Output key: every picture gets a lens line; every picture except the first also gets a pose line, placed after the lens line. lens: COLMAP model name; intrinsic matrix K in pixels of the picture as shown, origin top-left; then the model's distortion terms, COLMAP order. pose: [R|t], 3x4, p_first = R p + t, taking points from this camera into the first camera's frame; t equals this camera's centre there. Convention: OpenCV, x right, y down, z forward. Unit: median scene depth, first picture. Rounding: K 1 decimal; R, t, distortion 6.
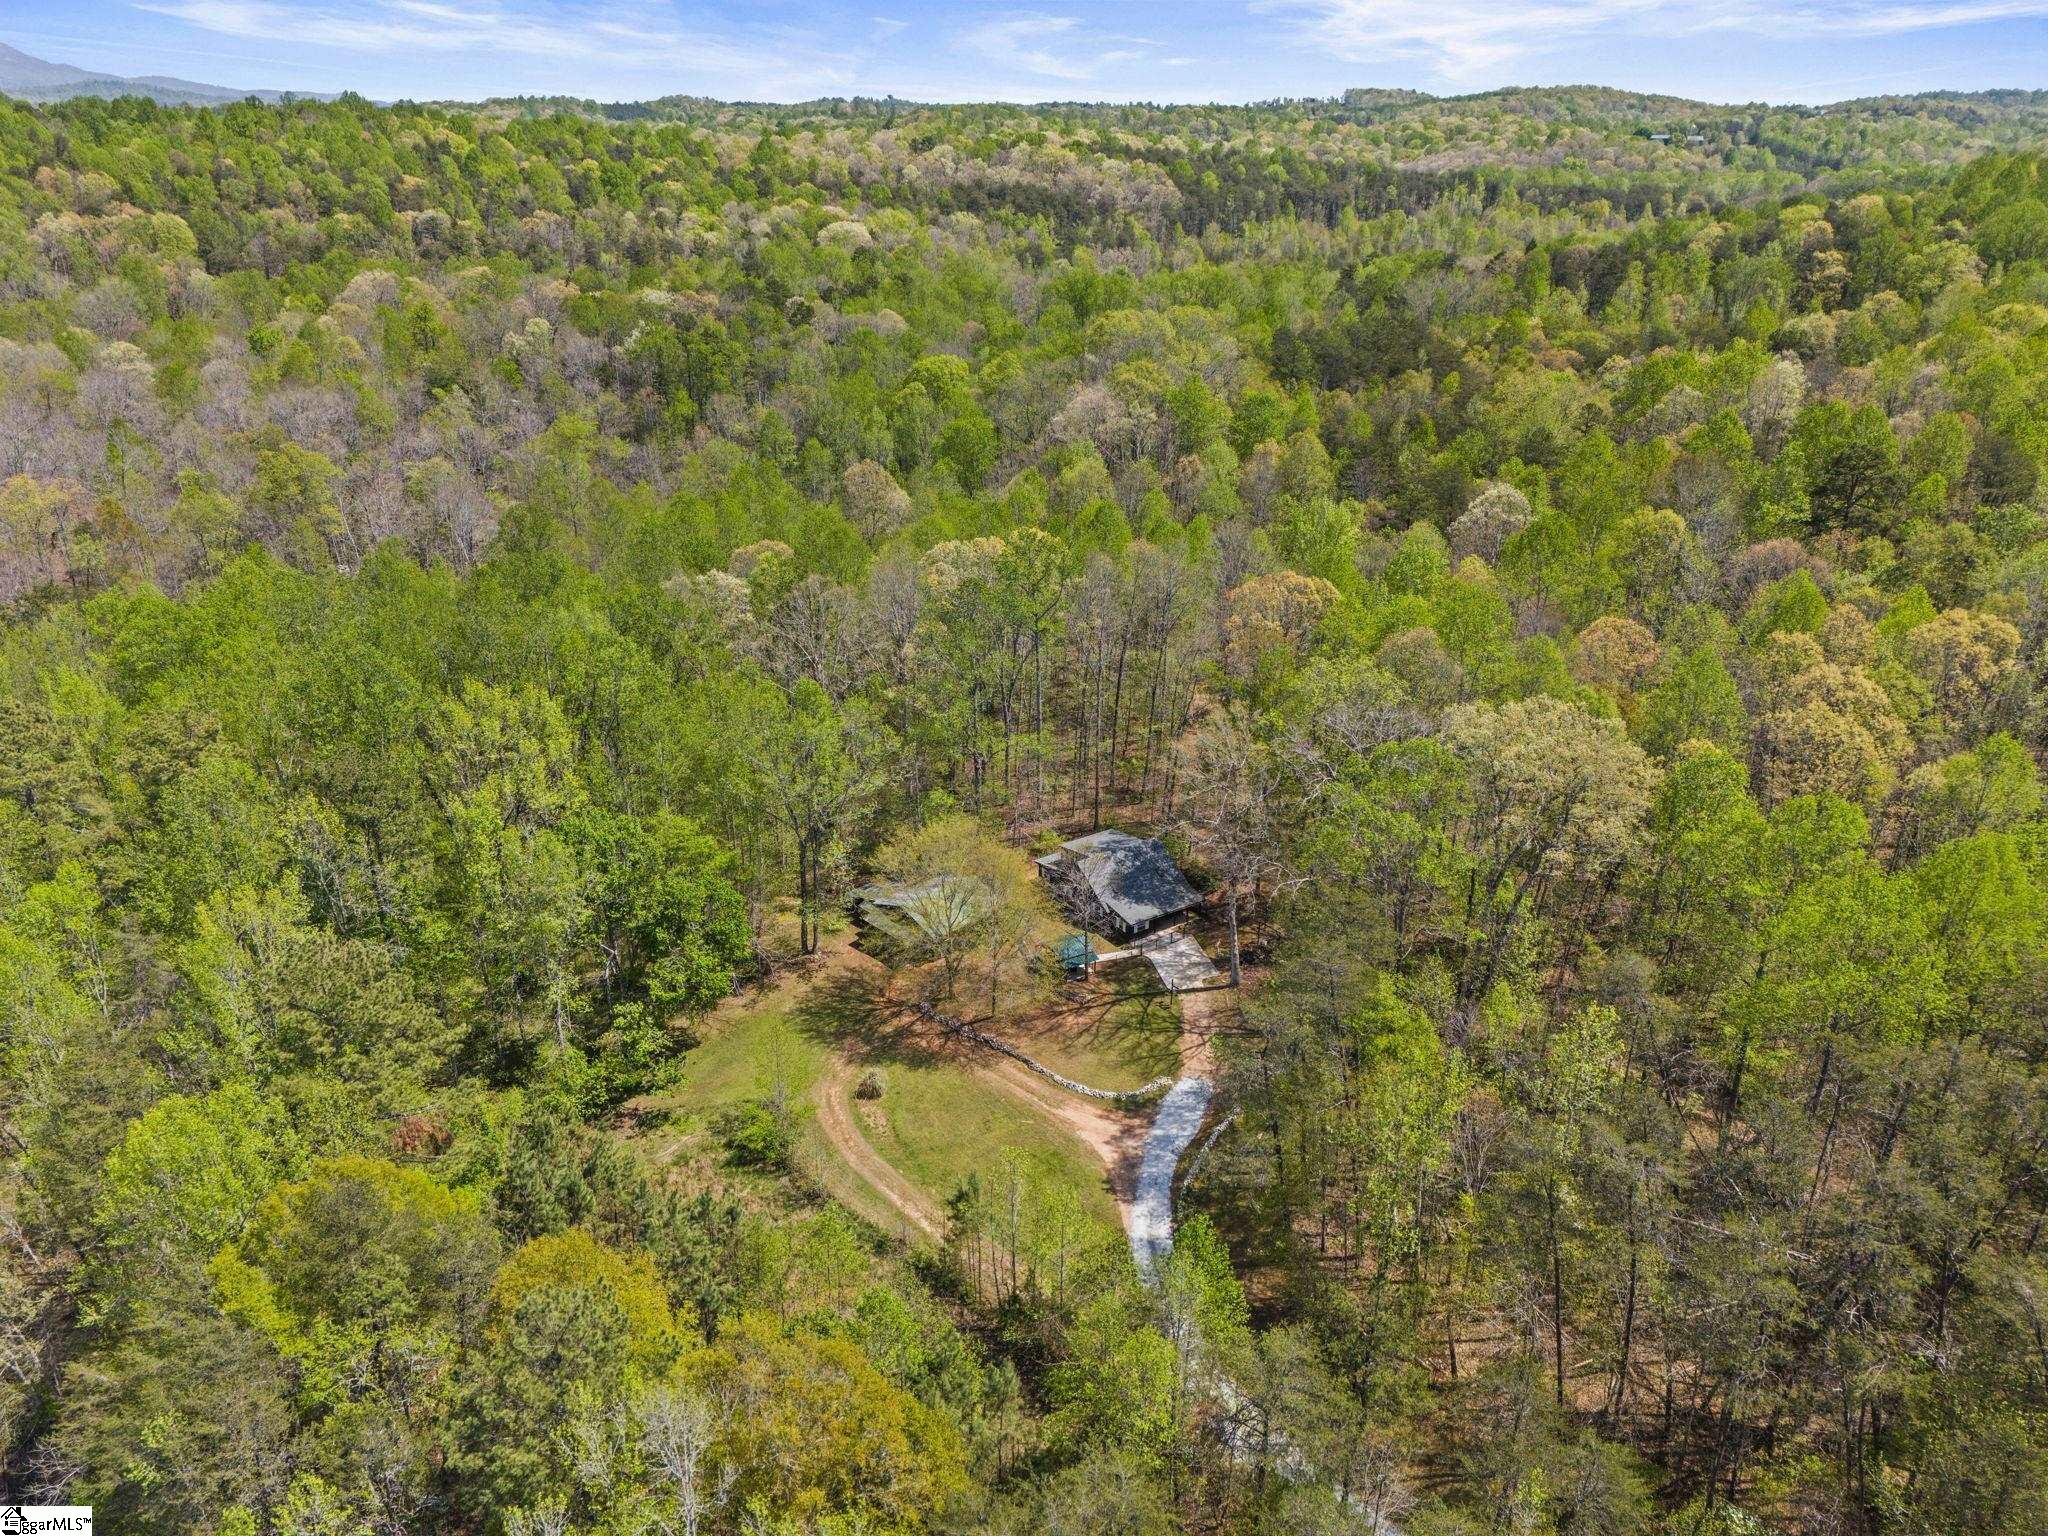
lens RADIAL K [[1522.6, 0, 1030.0], [0, 1522.6, 763.5], [0, 0, 1]] dist [0.076412, -0.070687]
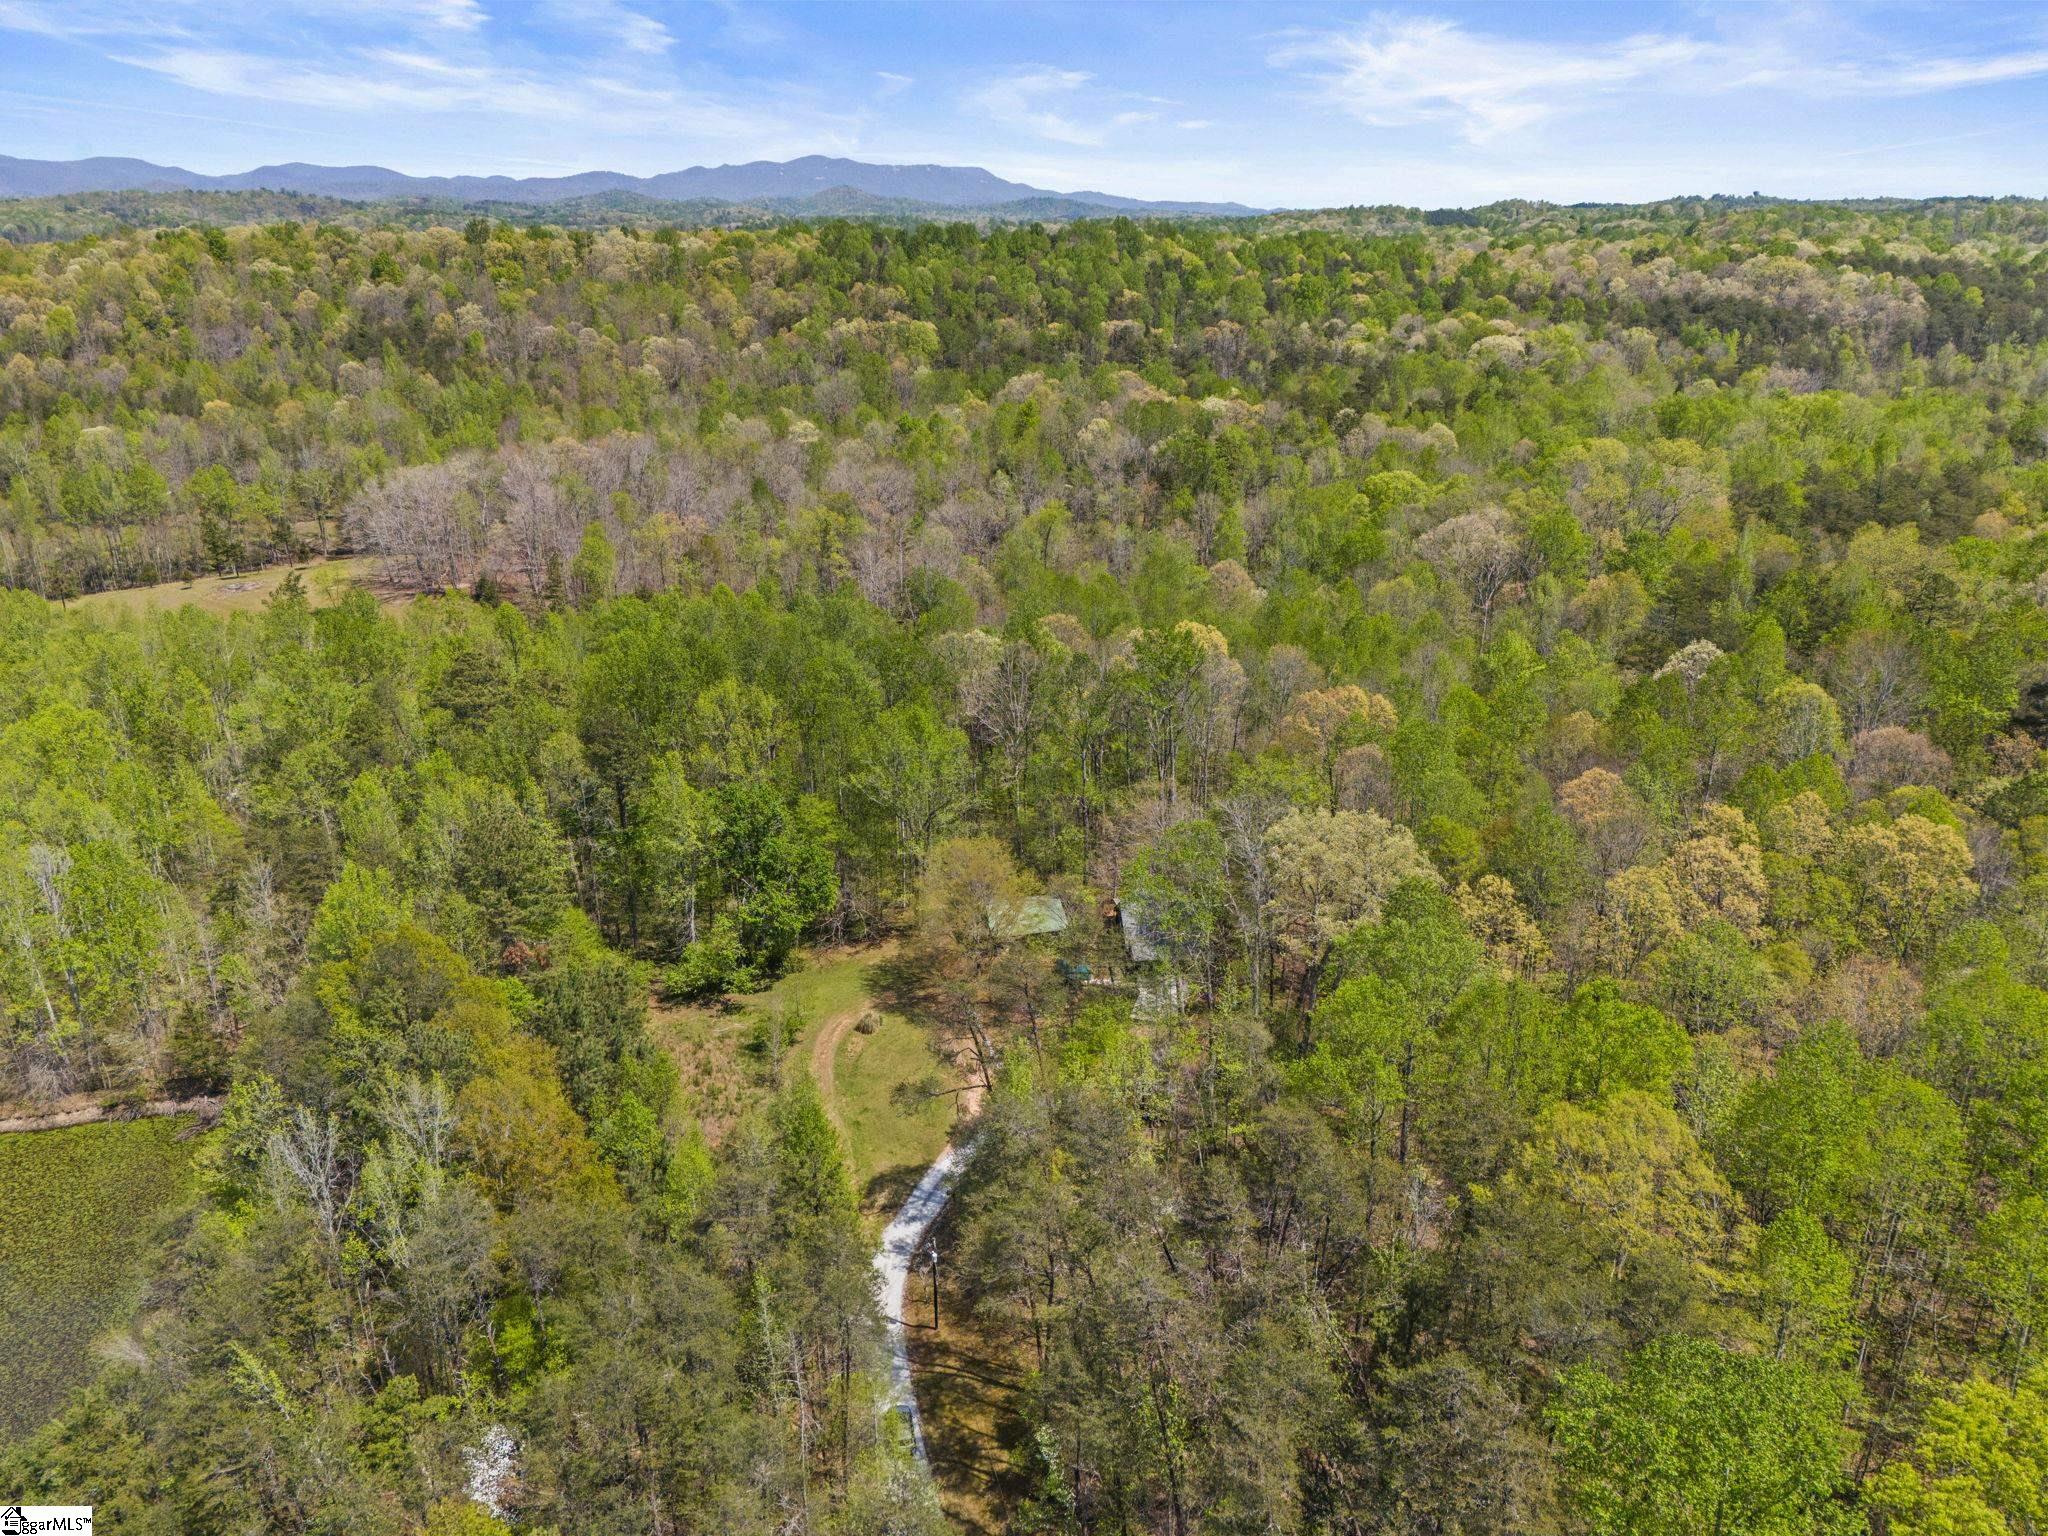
lens RADIAL K [[1522.6, 0, 1030.0], [0, 1522.6, 763.5], [0, 0, 1]] dist [0.076412, -0.070687]
pose [[0.866516, 0.162987, -0.471790, 0.516664], [-0.188592, 0.982030, -0.007122, -0.020233], [0.462151, 0.095147, 0.881682, -0.086843]]
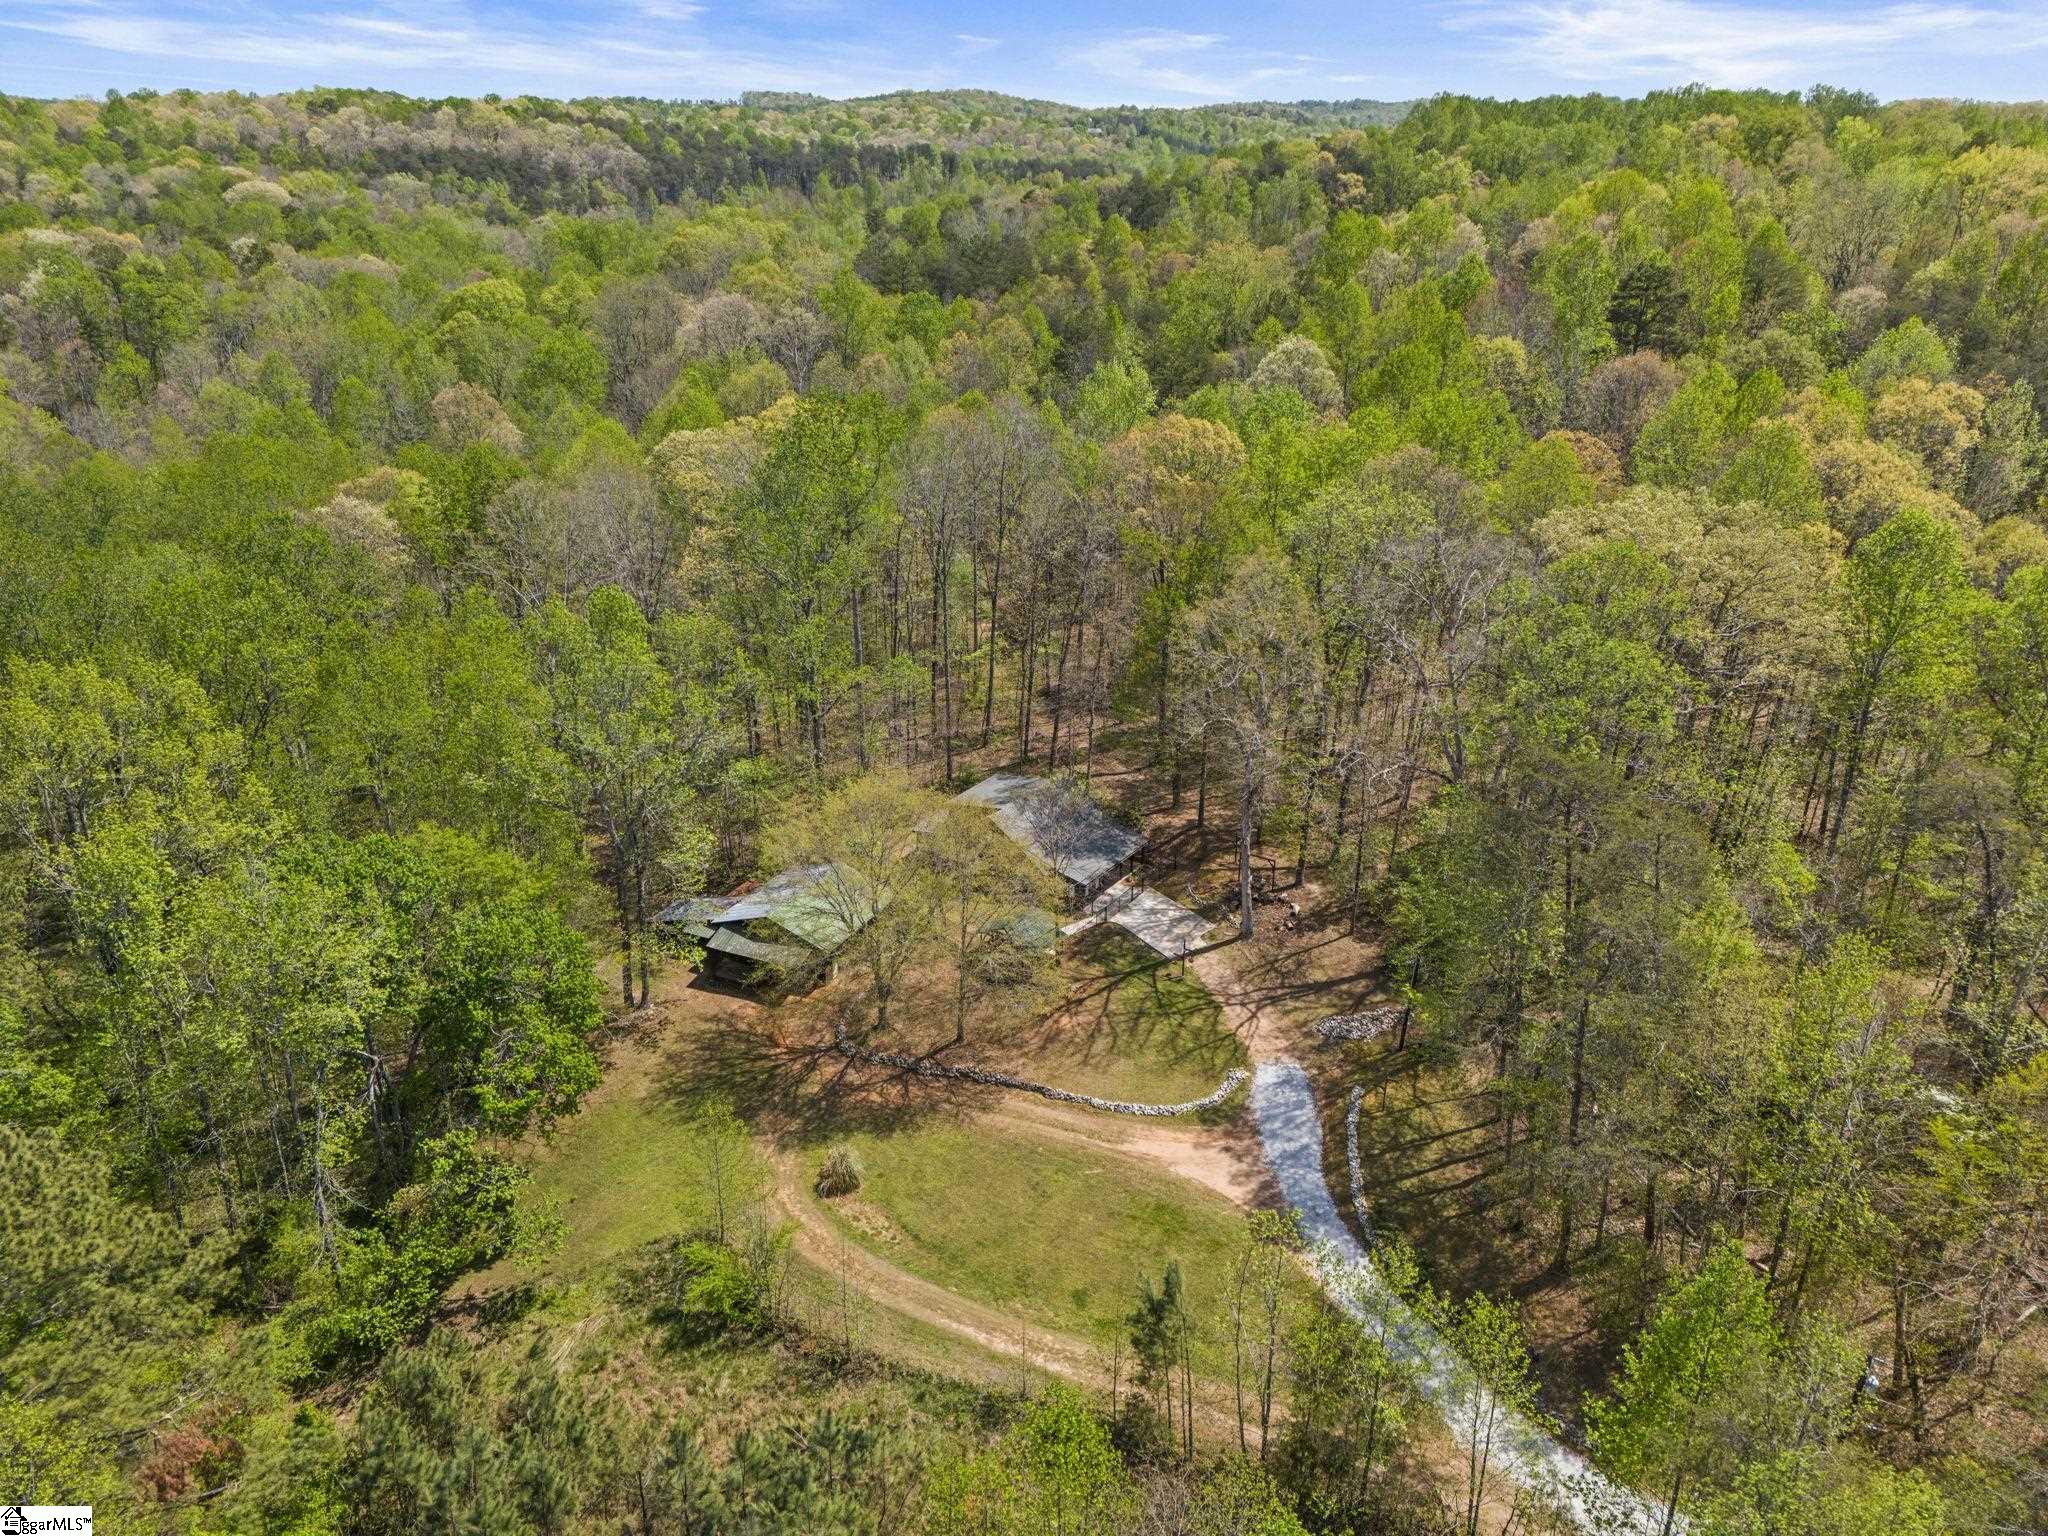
lens RADIAL K [[1522.6, 0, 1030.0], [0, 1522.6, 763.5], [0, 0, 1]] dist [0.076412, -0.070687]
pose [[0.932631, -0.141127, 0.332088, -0.196374], [0.144508, 0.989395, 0.014626, 0.030965], [-0.330631, 0.034348, 0.943135, 0.292543]]
